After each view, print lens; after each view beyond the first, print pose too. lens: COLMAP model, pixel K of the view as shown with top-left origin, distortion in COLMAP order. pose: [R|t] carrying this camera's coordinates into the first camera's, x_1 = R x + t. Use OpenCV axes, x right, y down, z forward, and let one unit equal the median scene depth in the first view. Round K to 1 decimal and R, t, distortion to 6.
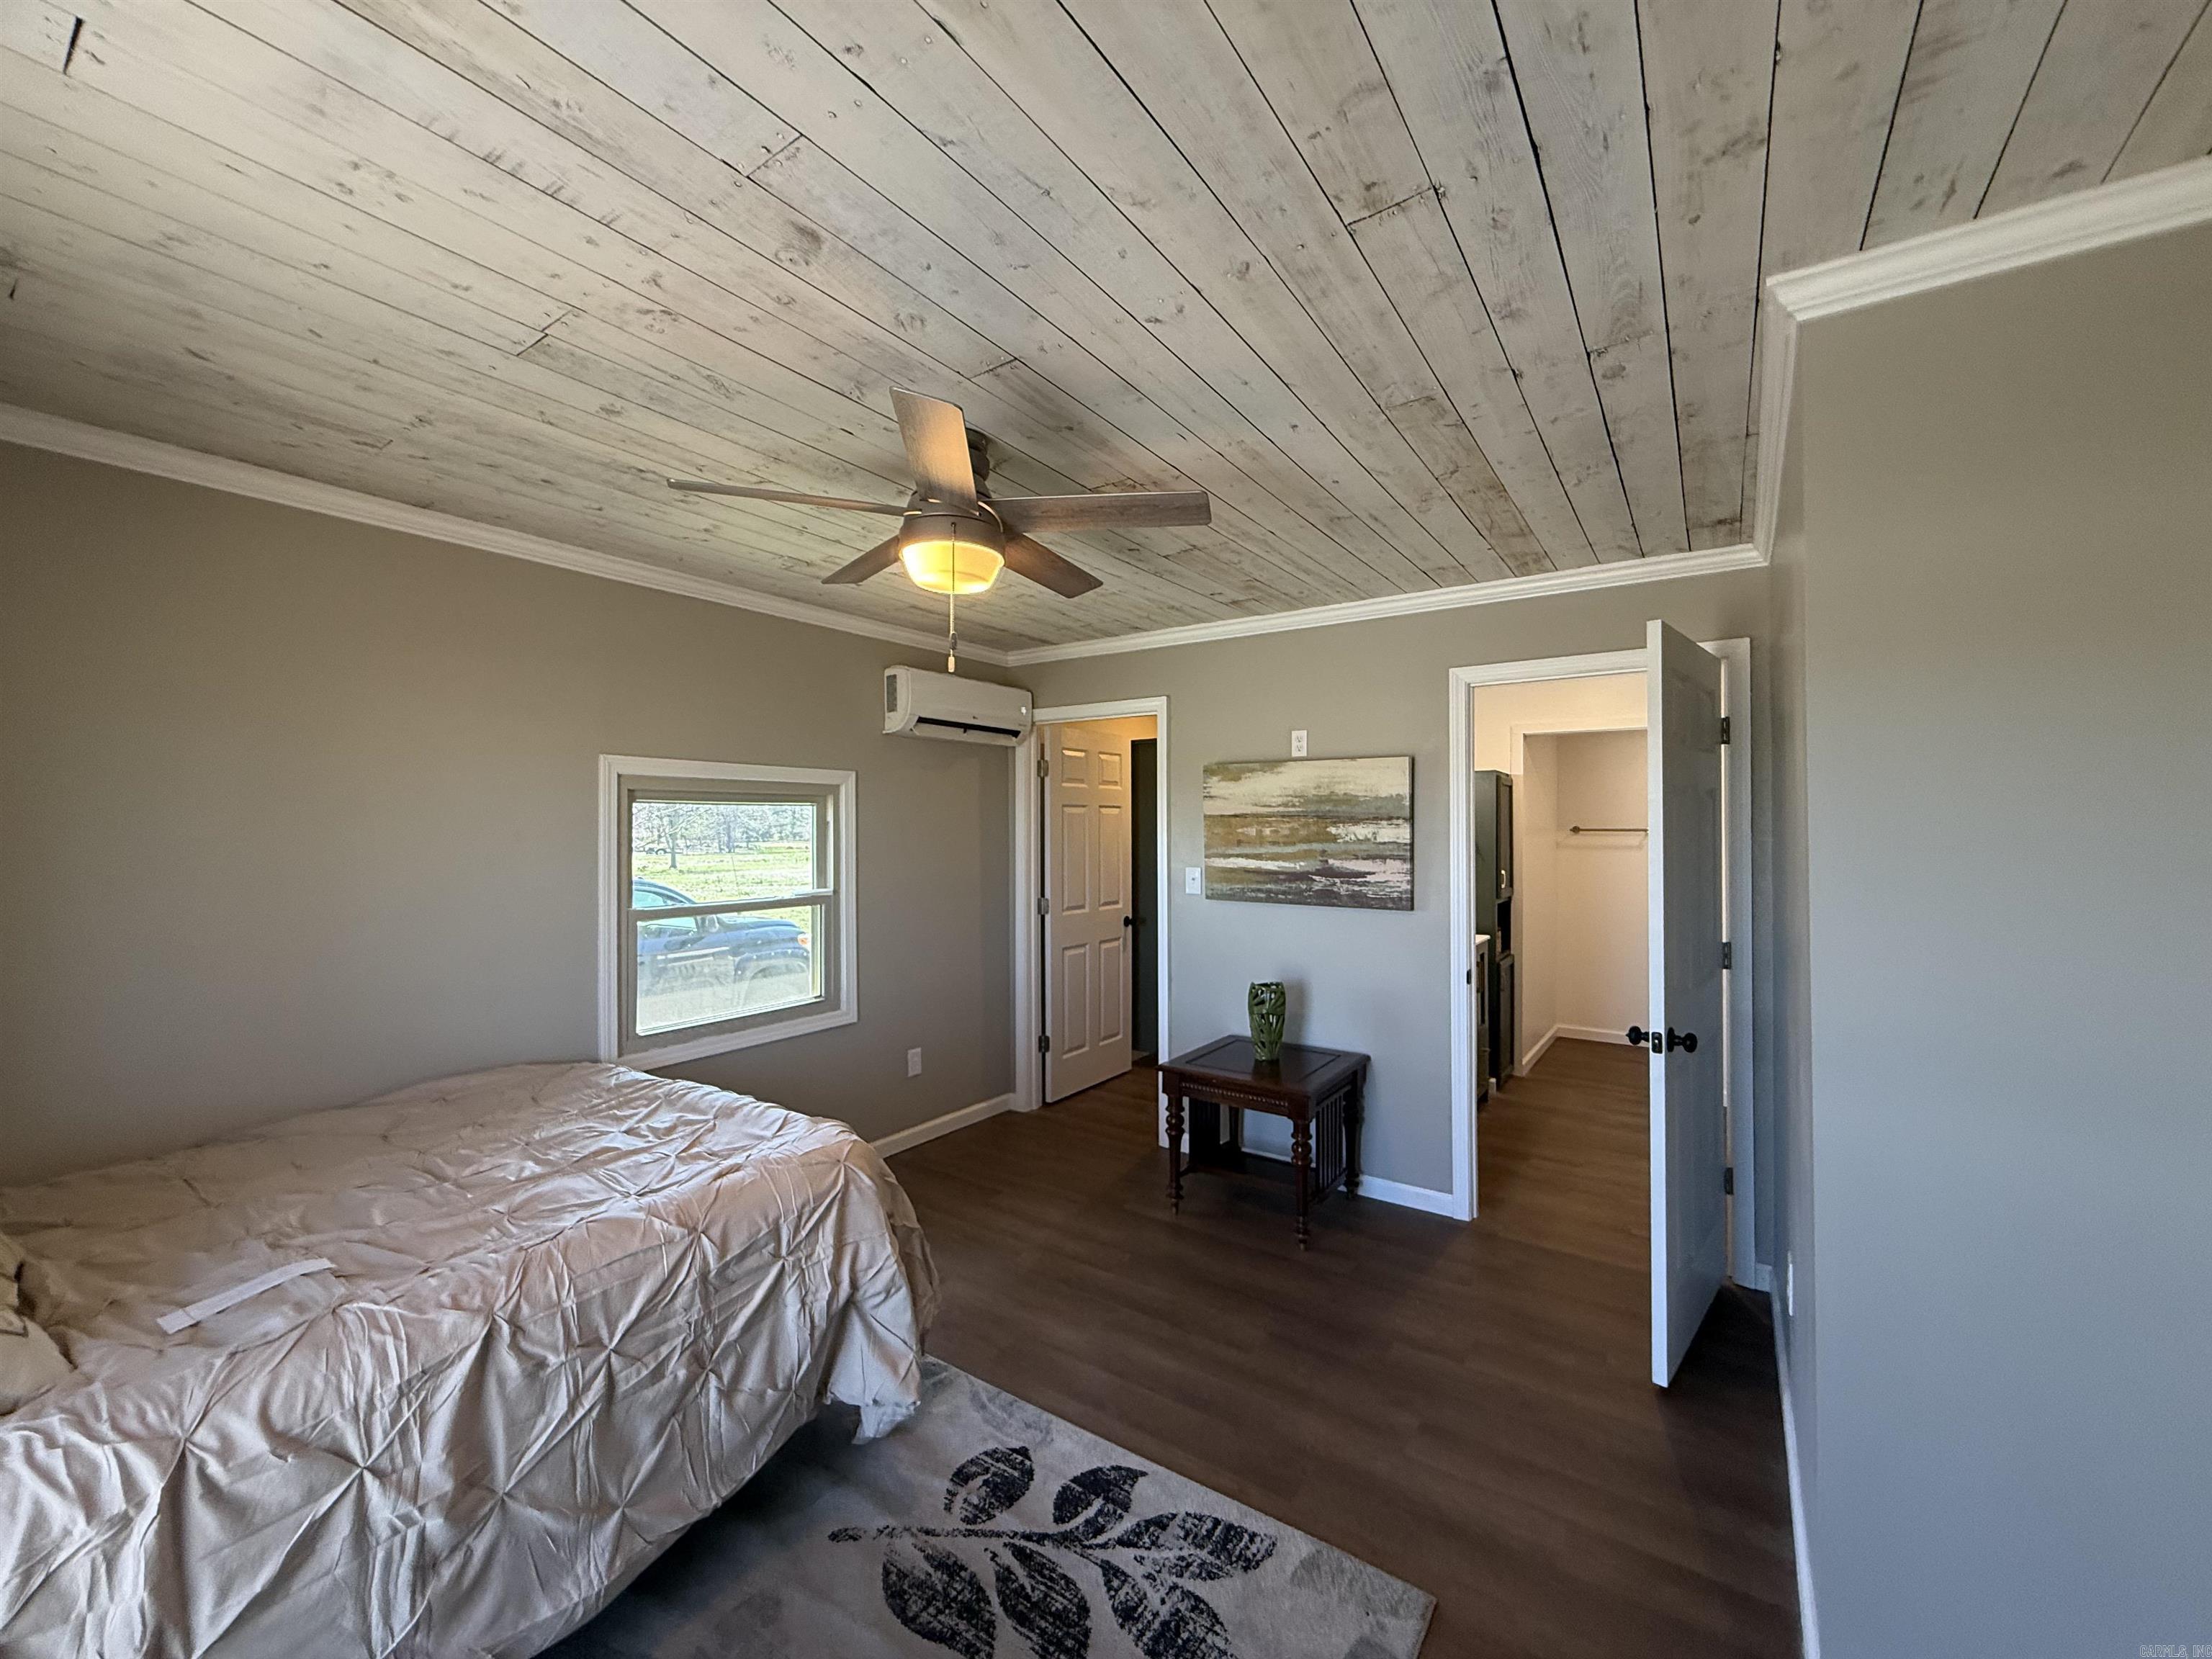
lens RADIAL K [[882.9, 0, 1101.4], [0, 882.9, 827.2], [0, 0, 1]] dist [-0.002775, -0.000051]
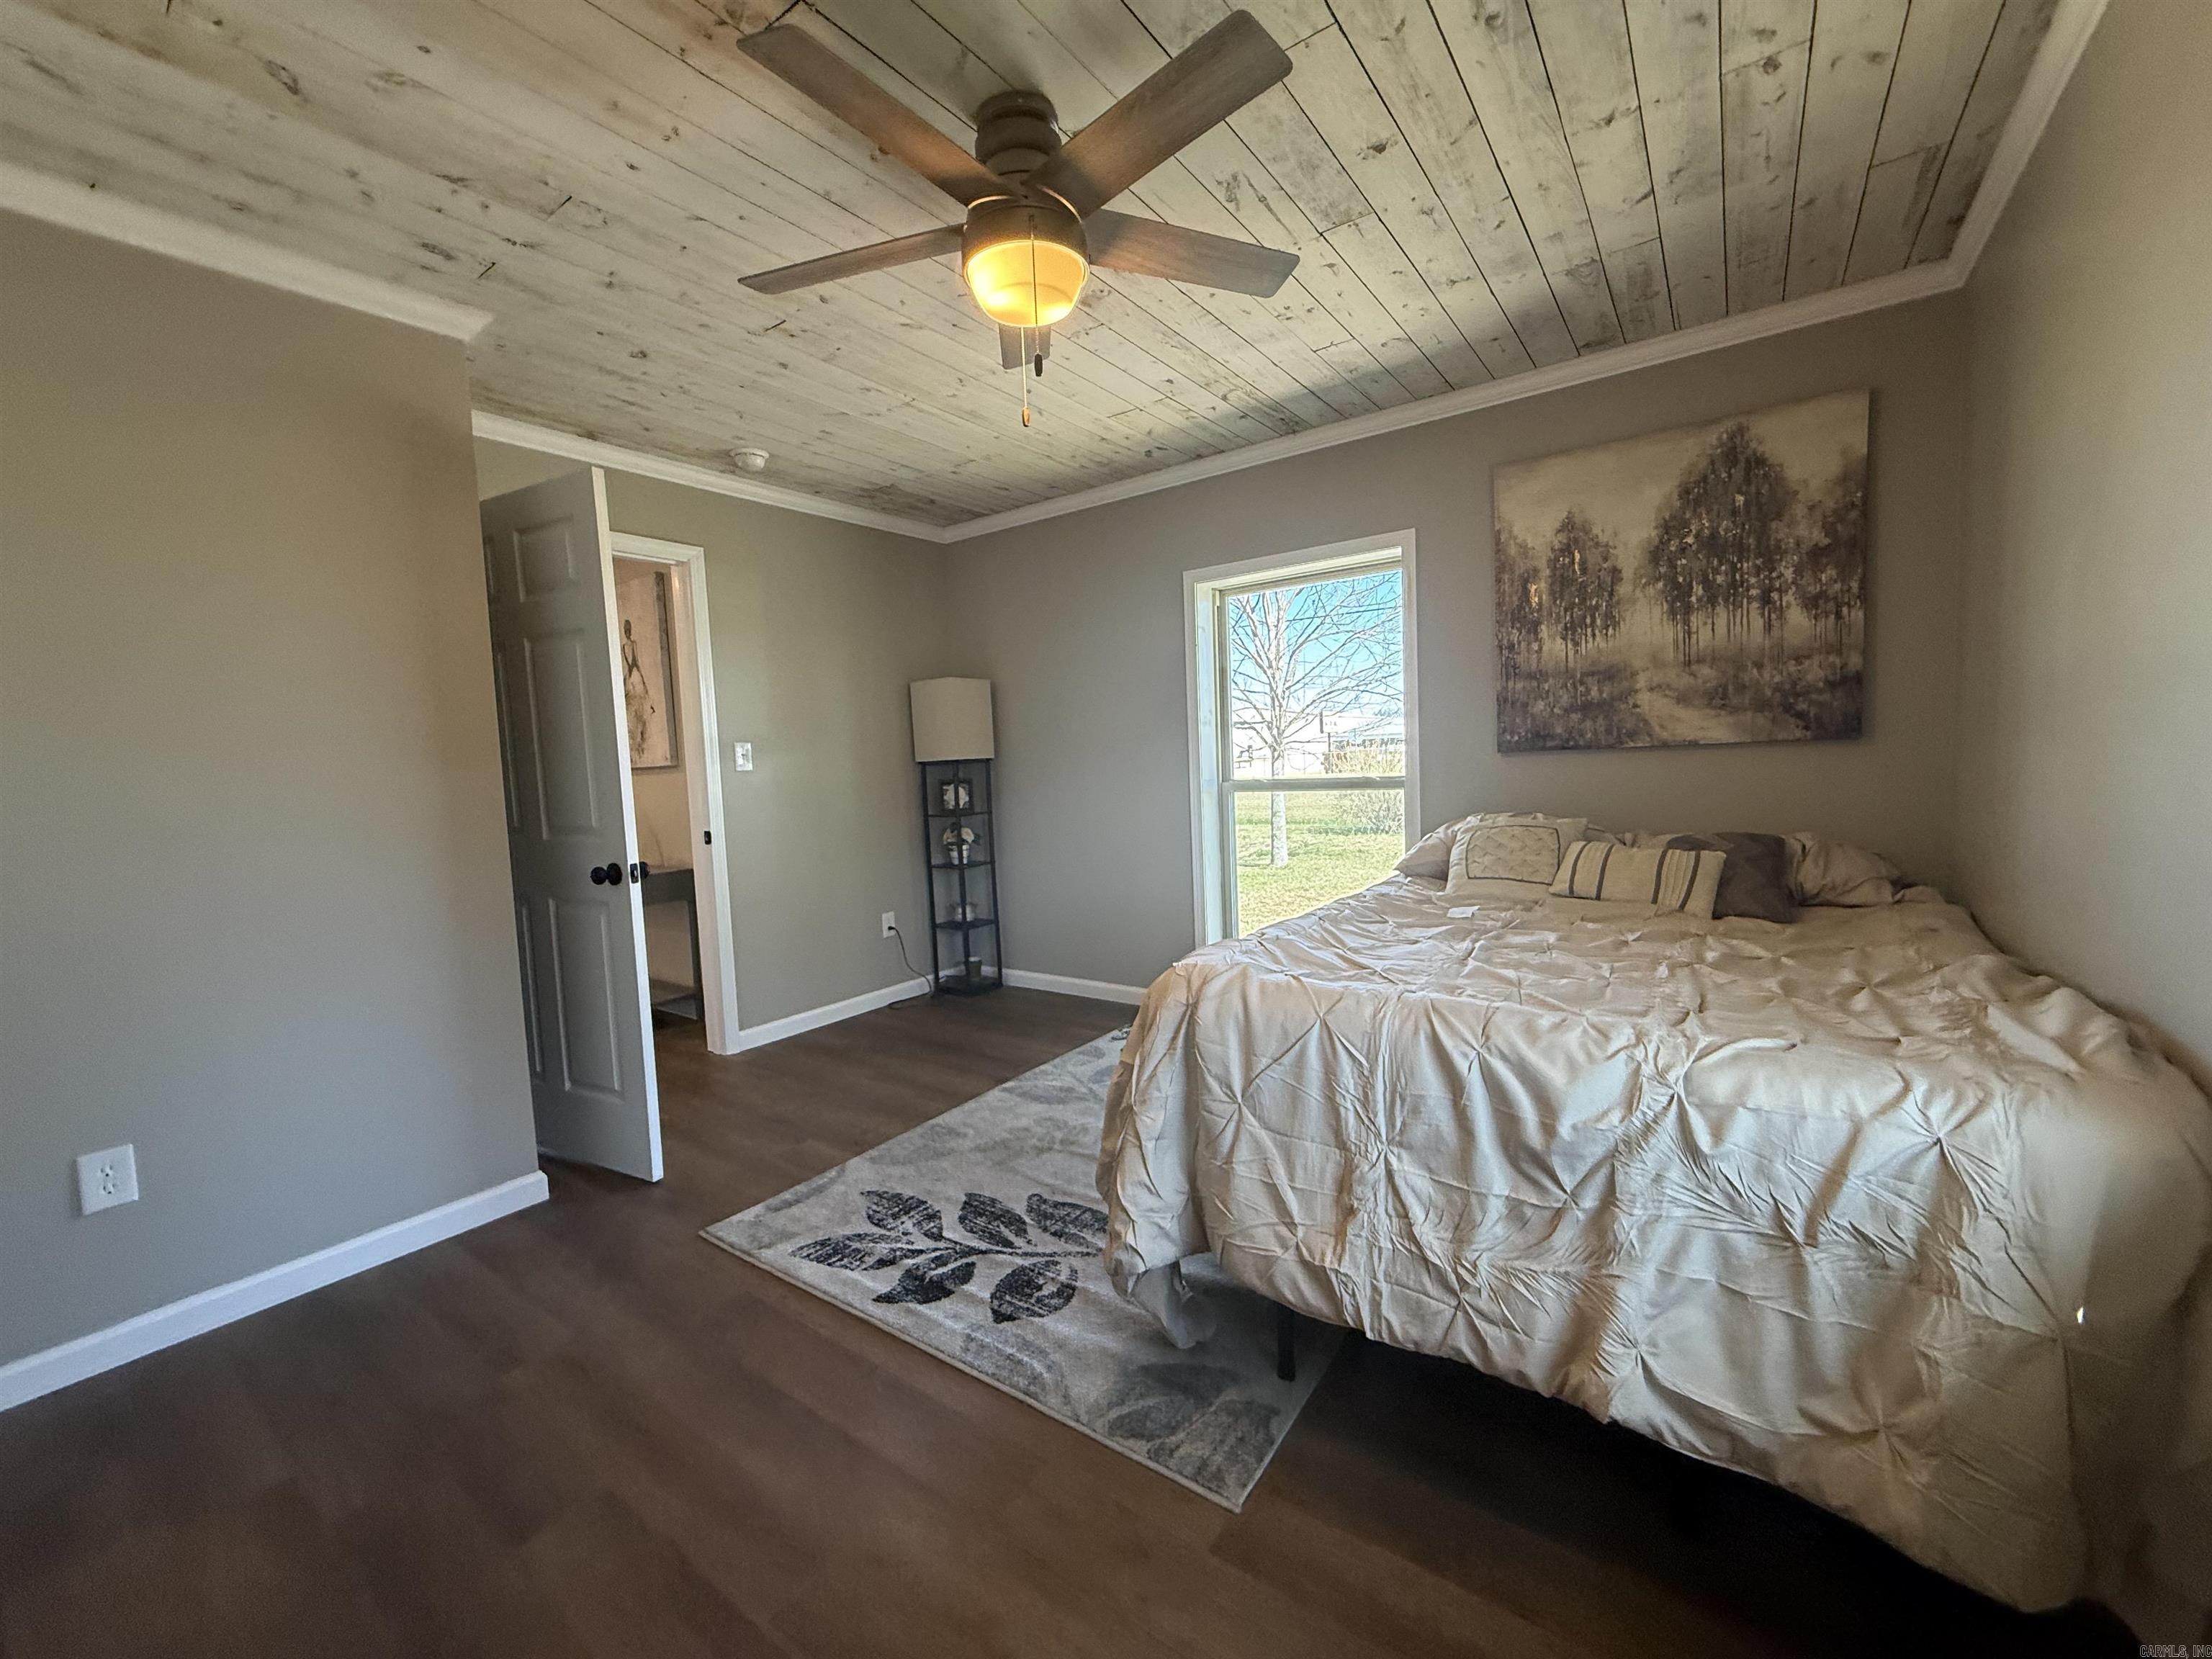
lens RADIAL K [[882.9, 0, 1101.4], [0, 882.9, 827.2], [0, 0, 1]] dist [-0.002775, -0.000051]
pose [[-0.998941, 0.038683, 0.024921, -0.266902], [0.040656, 0.995614, 0.084260, 0.163208], [-0.021552, 0.085184, -0.996132, 2.107356]]
